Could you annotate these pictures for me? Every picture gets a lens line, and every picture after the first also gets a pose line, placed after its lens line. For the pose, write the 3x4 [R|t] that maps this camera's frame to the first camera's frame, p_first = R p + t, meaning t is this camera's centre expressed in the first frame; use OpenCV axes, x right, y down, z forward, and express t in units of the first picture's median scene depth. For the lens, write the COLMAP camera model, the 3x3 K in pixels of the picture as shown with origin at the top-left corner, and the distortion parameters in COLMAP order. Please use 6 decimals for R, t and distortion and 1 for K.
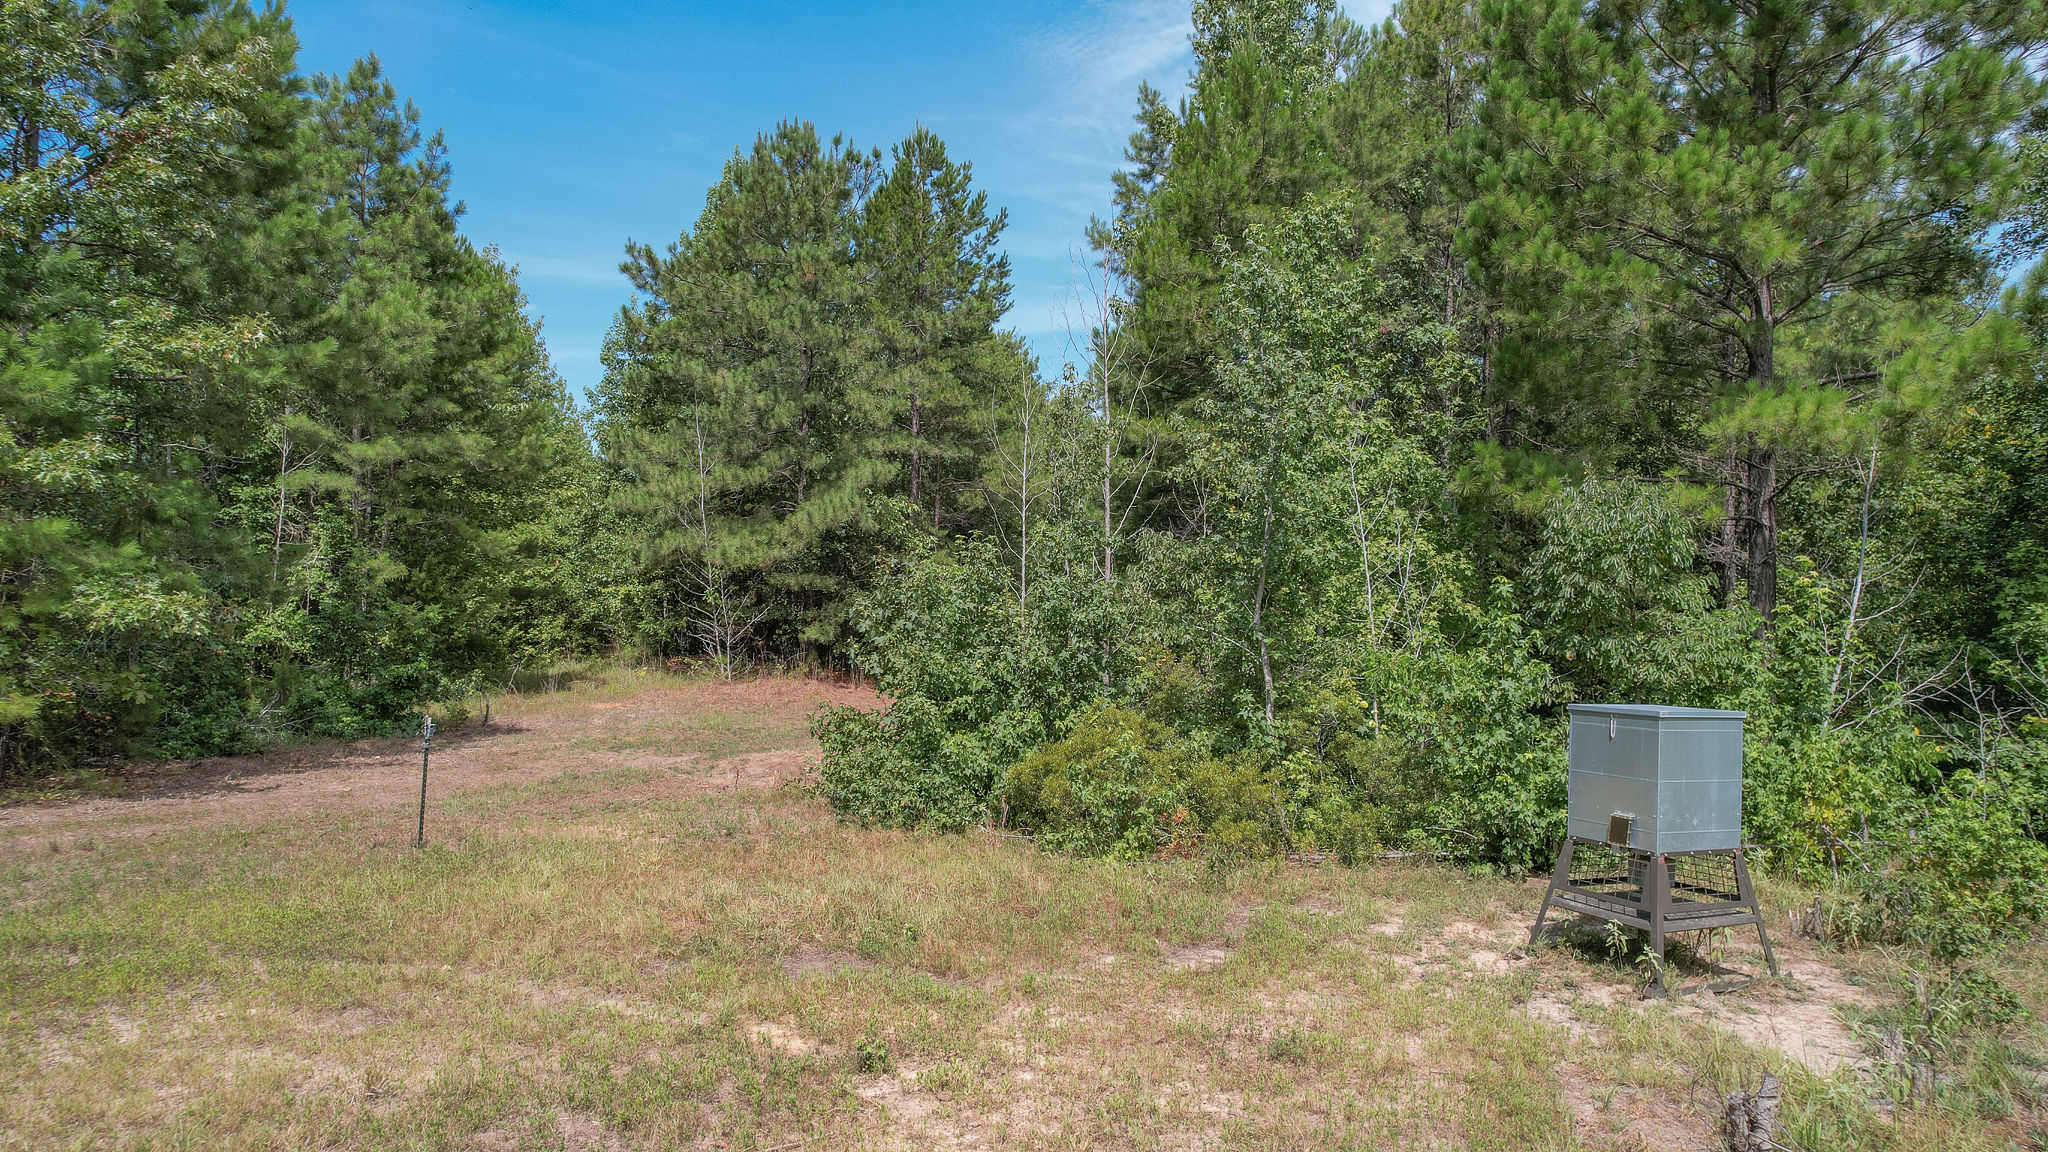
lens RADIAL K [[1299.6, 0, 1024.0], [0, 1299.6, 576.0], [0, 0, 1]] dist [-0.040486, 0.067355]
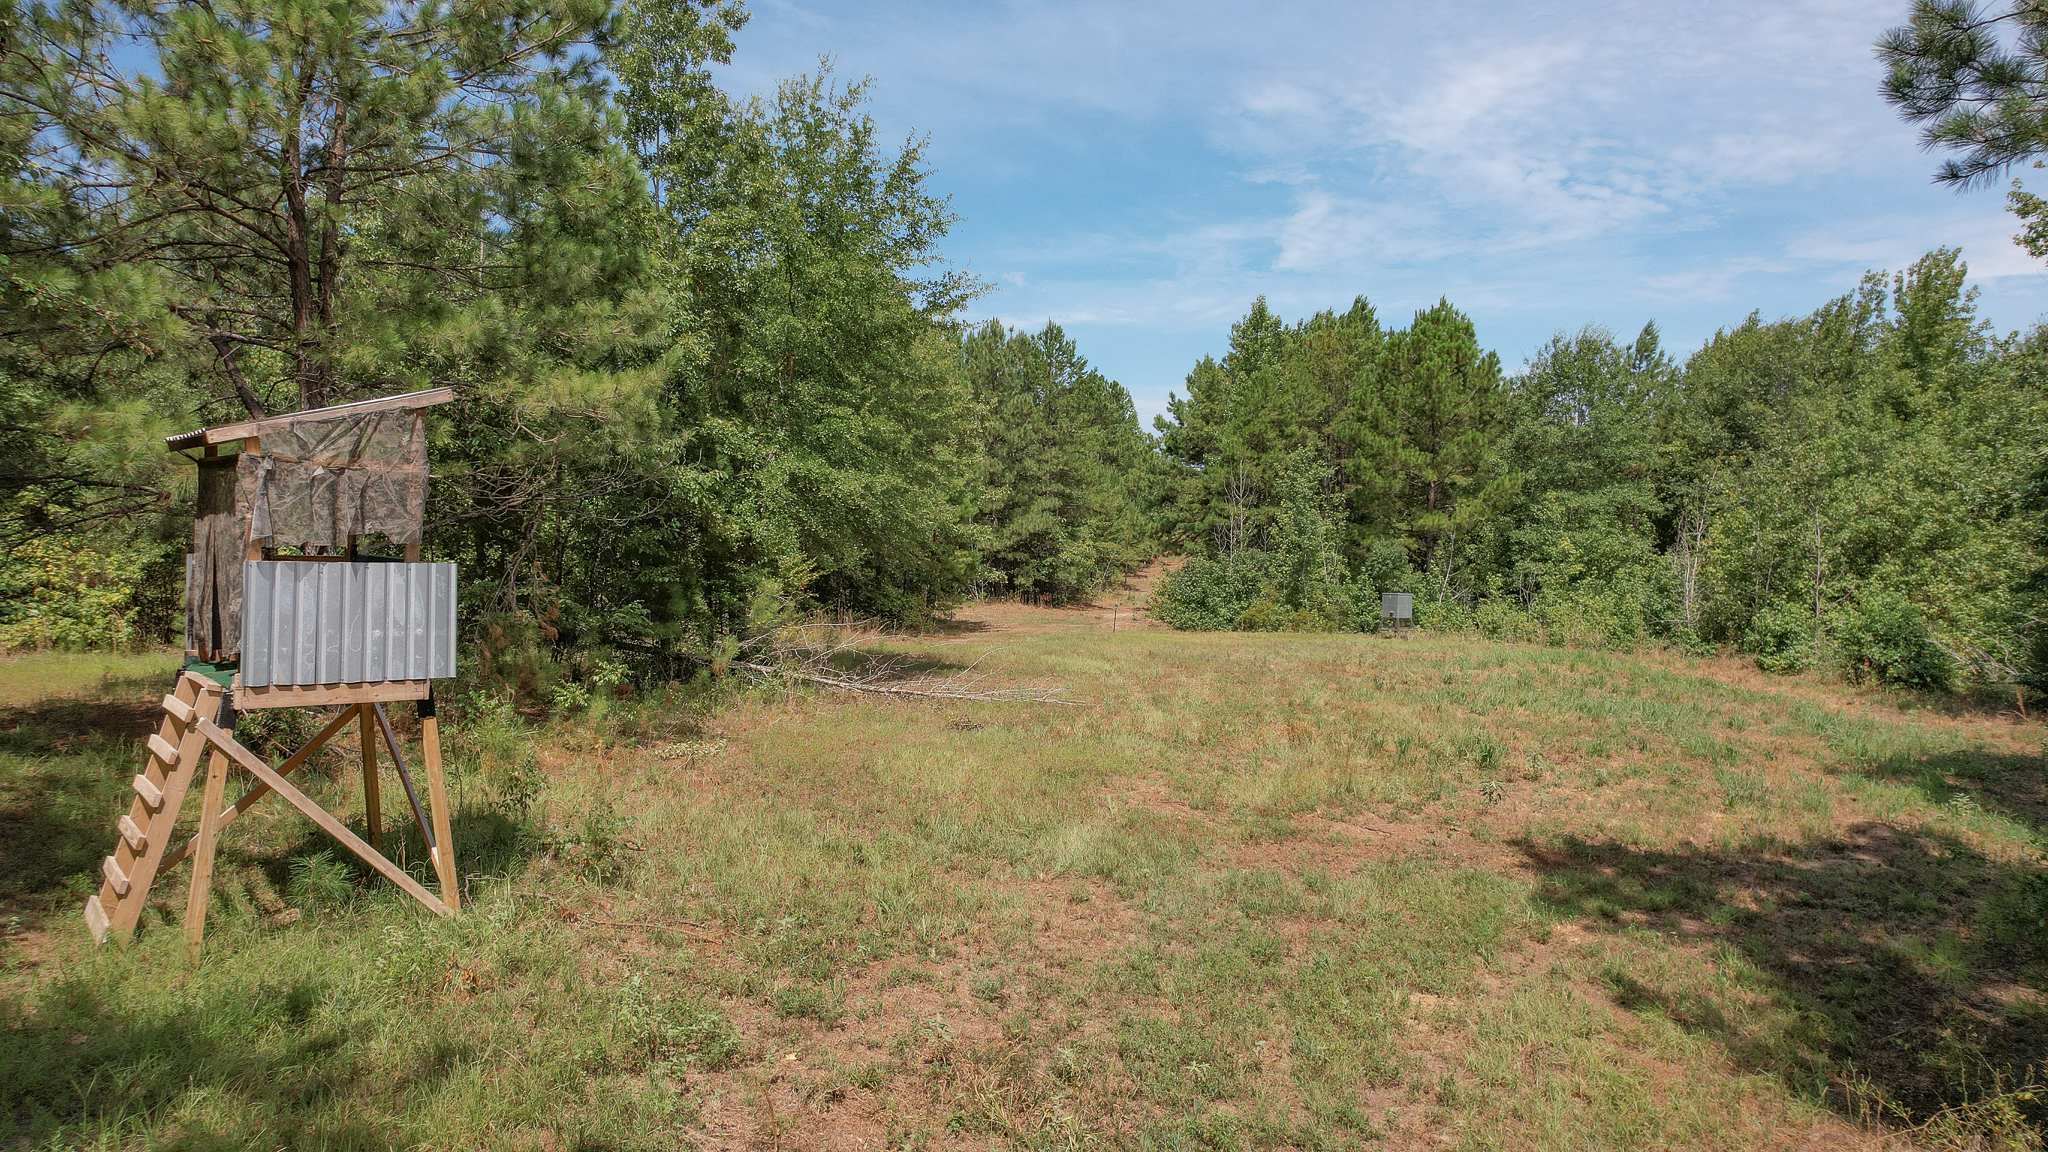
lens RADIAL K [[1299.6, 0, 1024.0], [0, 1299.6, 576.0], [0, 0, 1]] dist [-0.040486, 0.067355]
pose [[0.986464, -0.004268, 0.163923, -1.064568], [-0.002219, 0.999222, 0.039367, -0.098992], [-0.163963, -0.039198, 0.985687, -2.241586]]
